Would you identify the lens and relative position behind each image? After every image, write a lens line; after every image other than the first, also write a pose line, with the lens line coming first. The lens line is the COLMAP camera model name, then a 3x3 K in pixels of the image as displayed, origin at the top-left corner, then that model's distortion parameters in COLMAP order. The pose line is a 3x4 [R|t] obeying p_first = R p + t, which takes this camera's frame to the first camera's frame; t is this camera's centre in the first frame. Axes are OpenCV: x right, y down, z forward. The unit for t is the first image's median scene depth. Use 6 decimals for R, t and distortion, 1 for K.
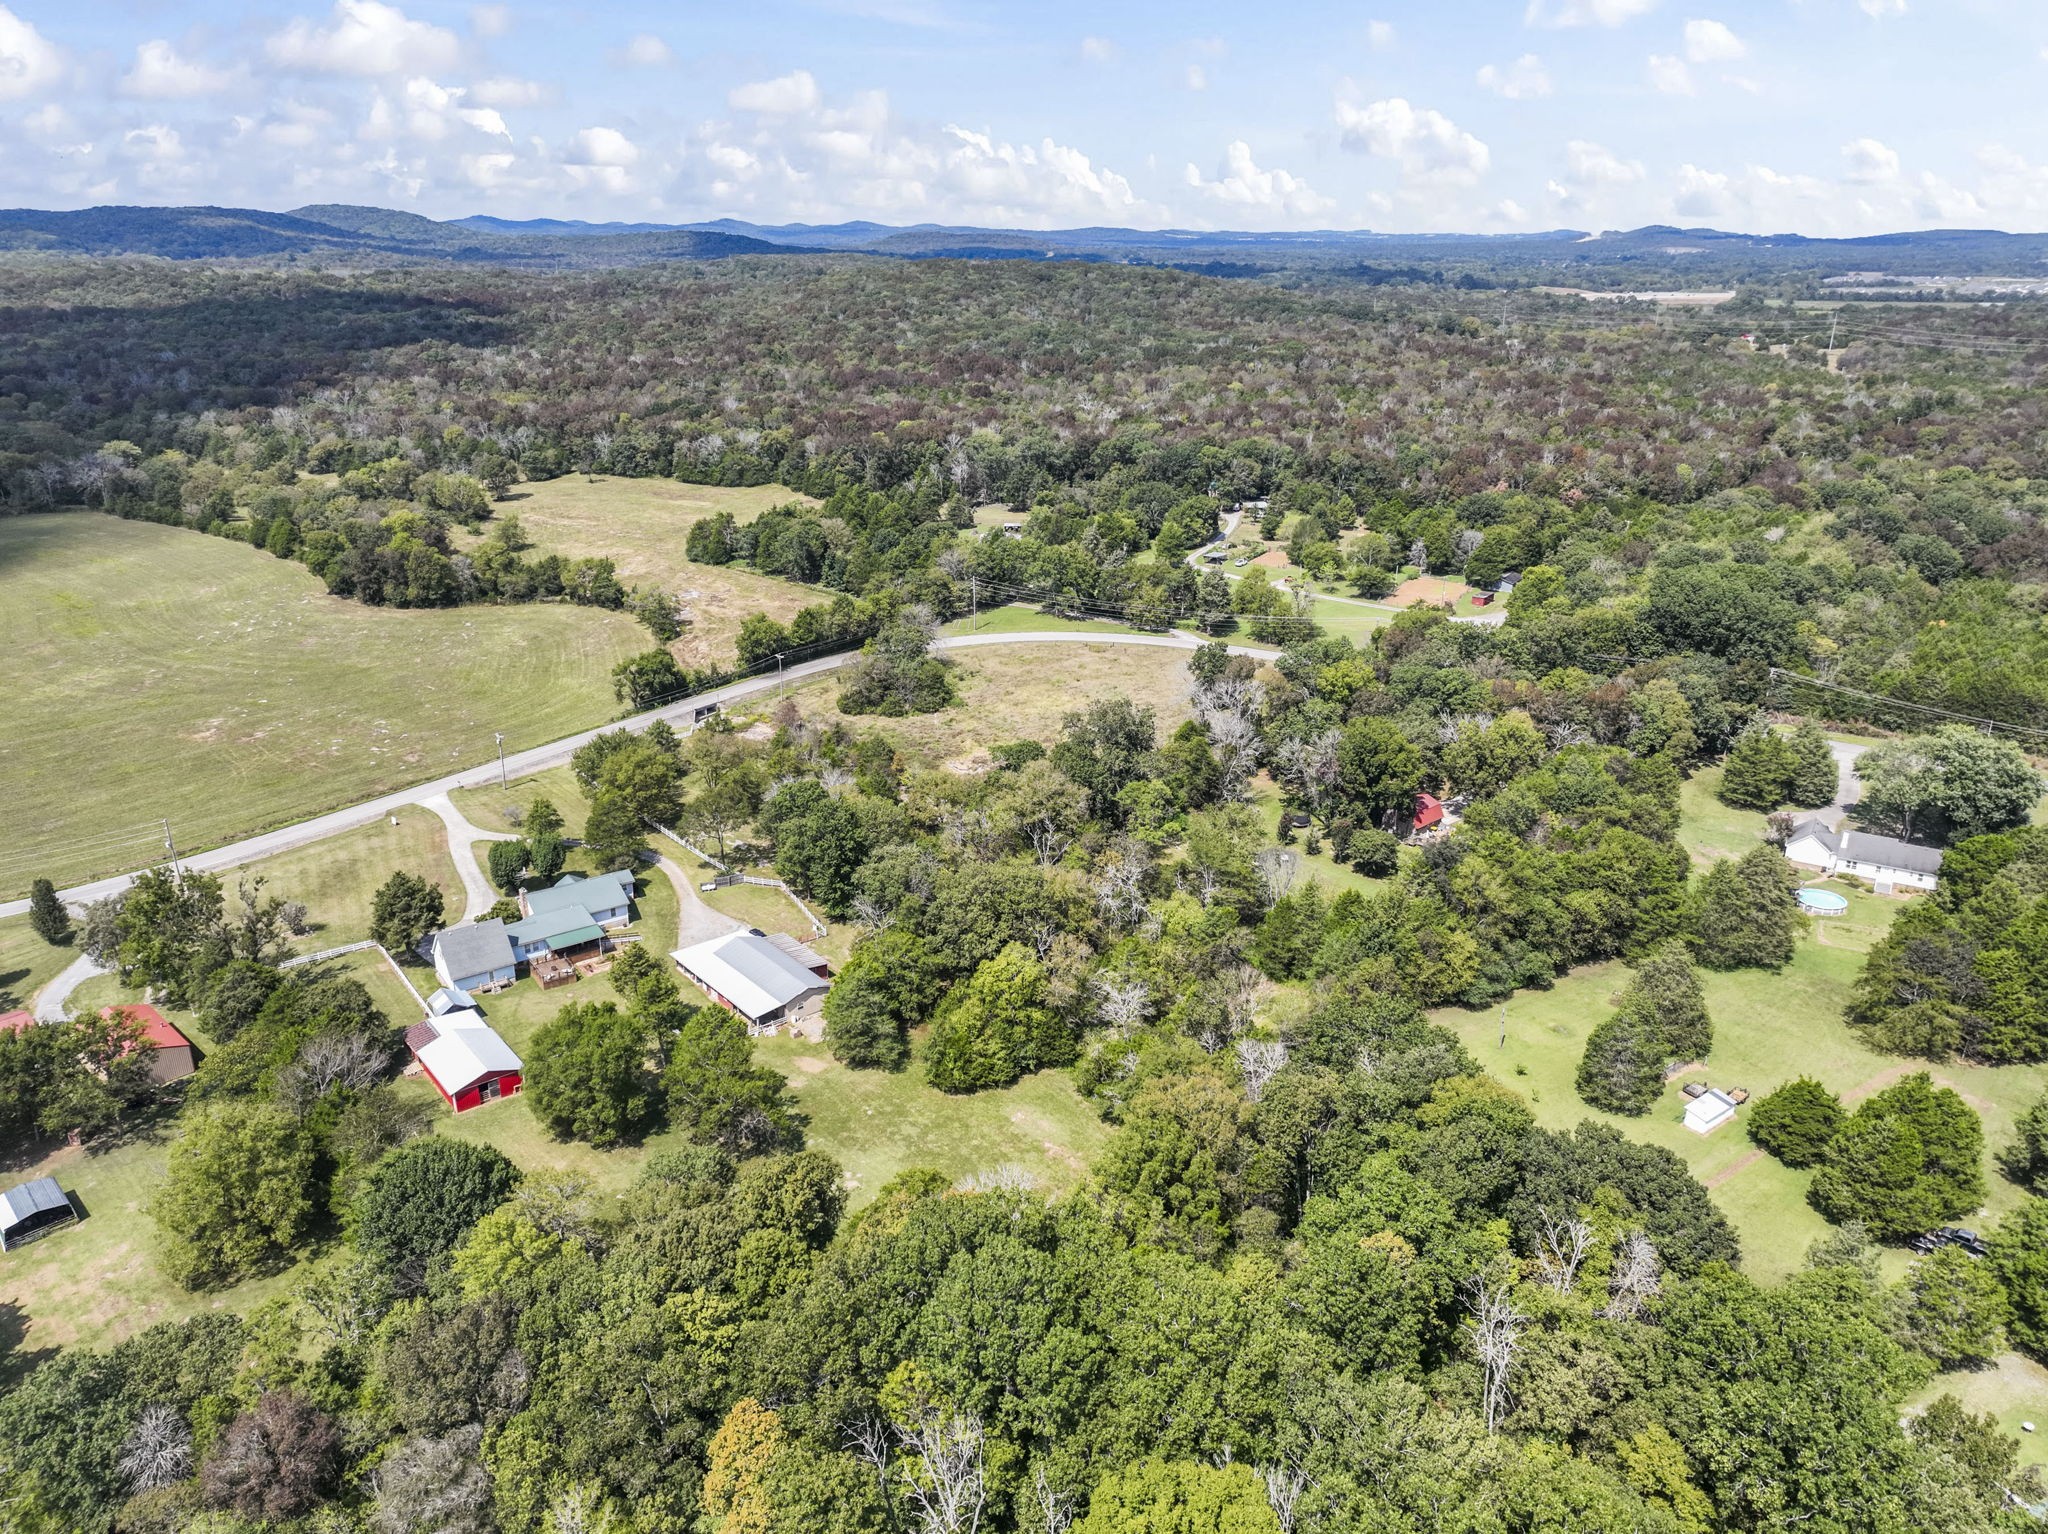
lens RADIAL K [[1513.6, 0, 1028.6], [0, 1513.6, 733.5], [0, 0, 1]] dist [-0.002094, 0.015296]
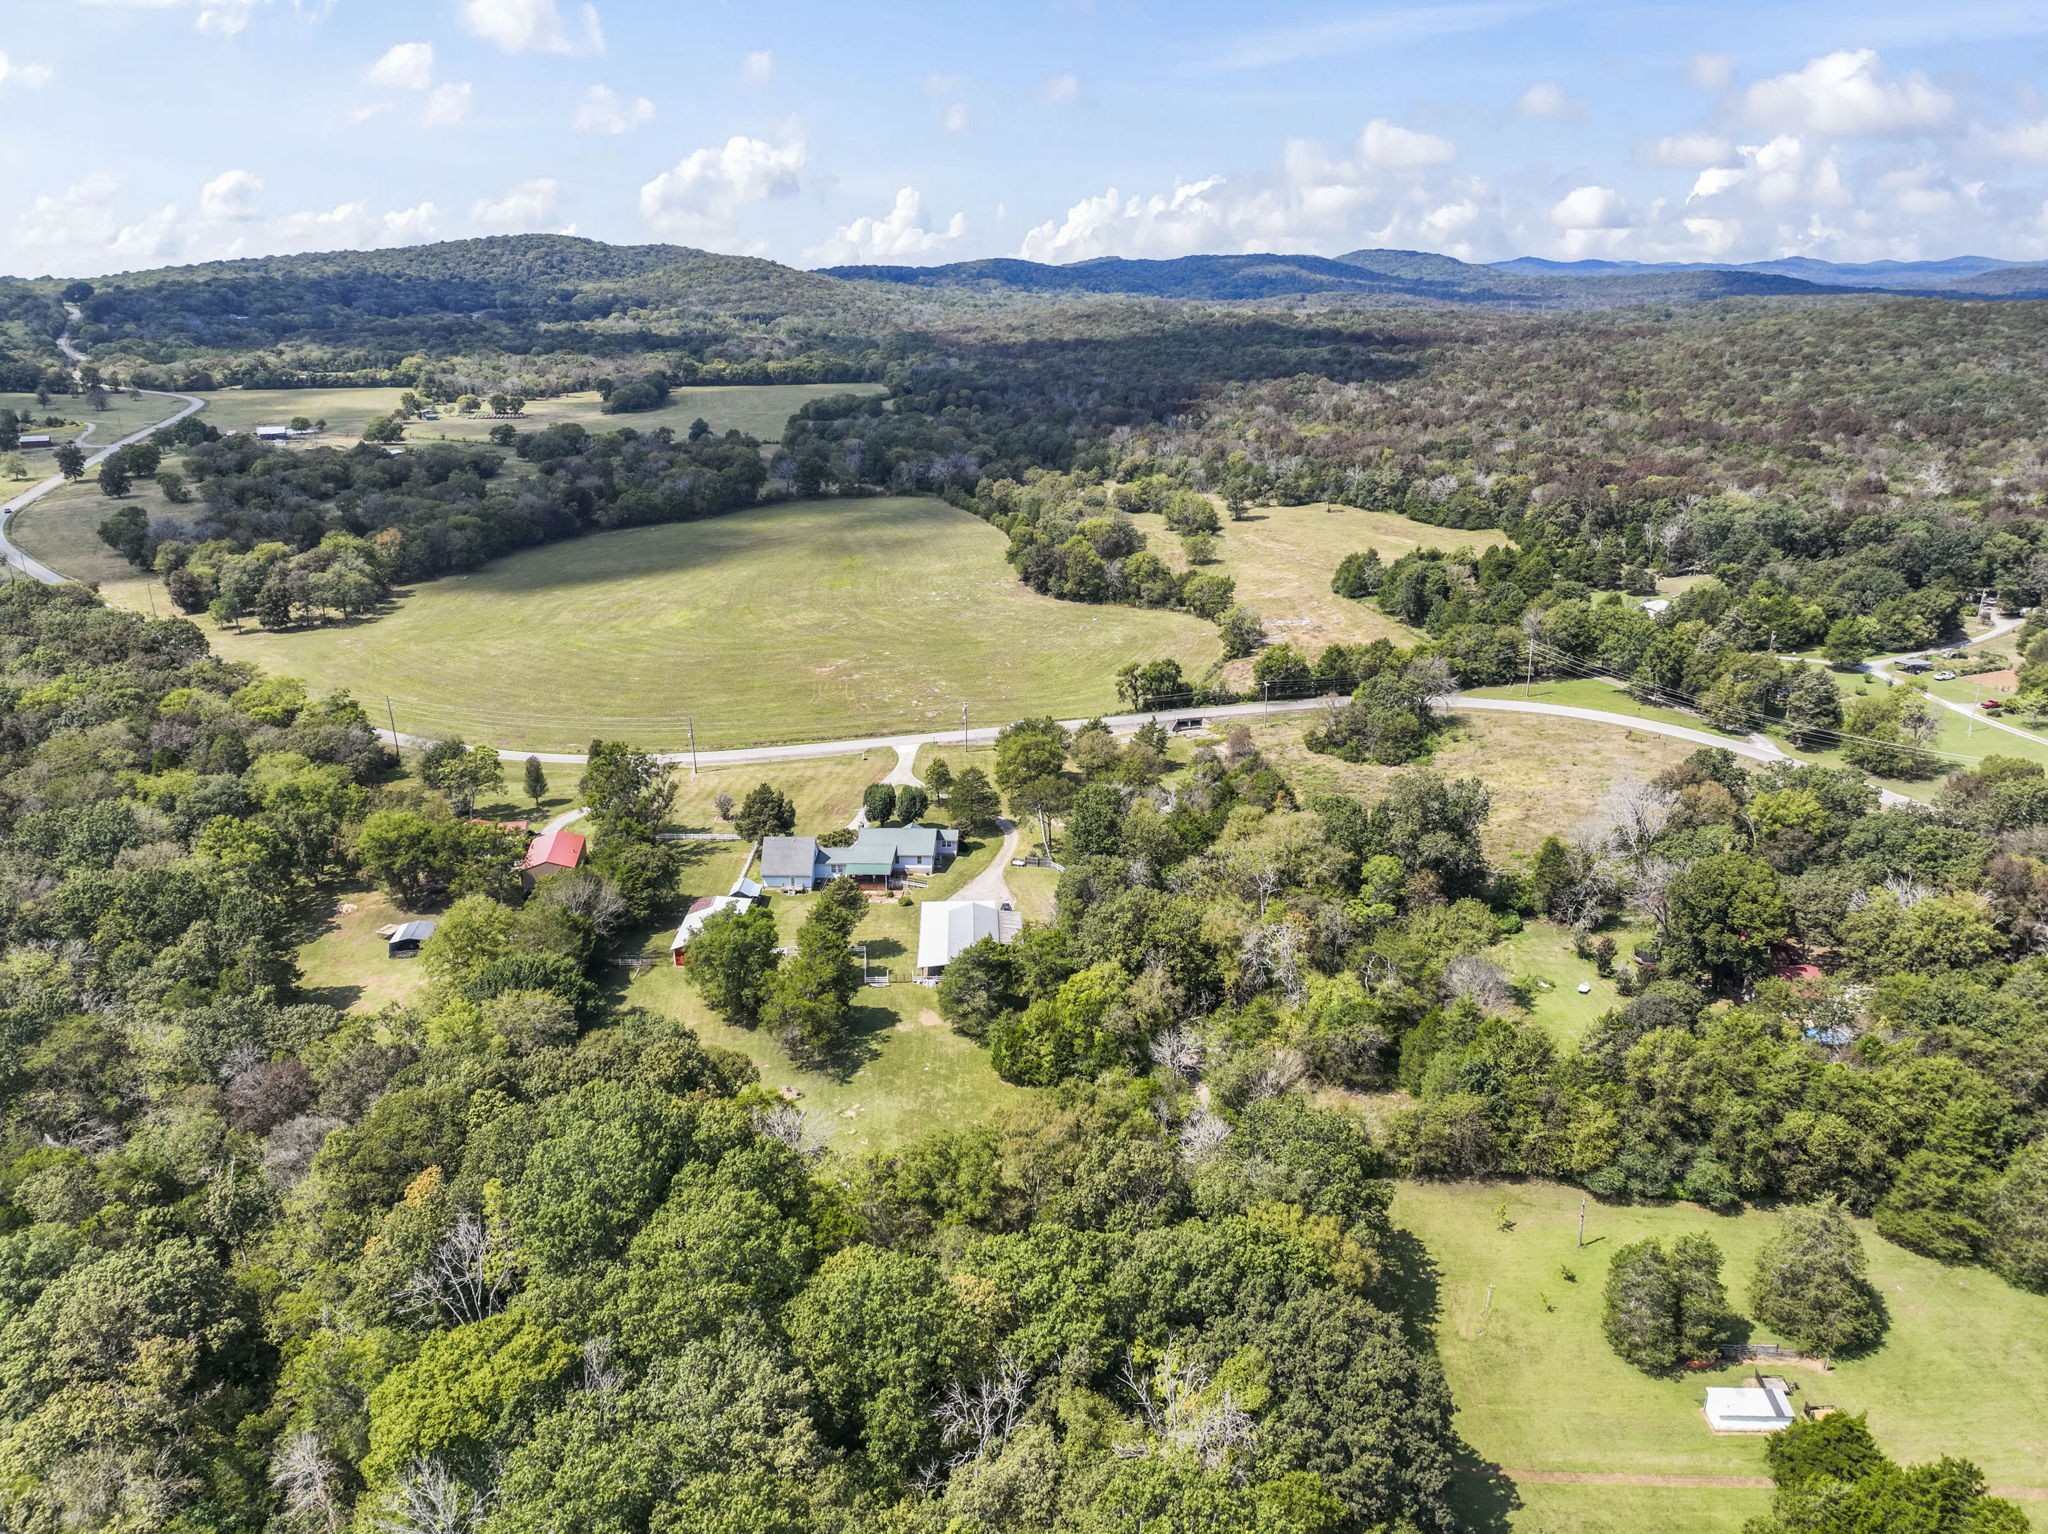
lens RADIAL K [[1513.6, 0, 1028.6], [0, 1513.6, 733.5], [0, 0, 1]] dist [-0.002094, 0.015296]
pose [[0.776786, 0.176621, -0.604490, 0.269670], [-0.191219, 0.980698, 0.040820, -0.022968], [0.600032, 0.083882, 0.795566, 0.066566]]
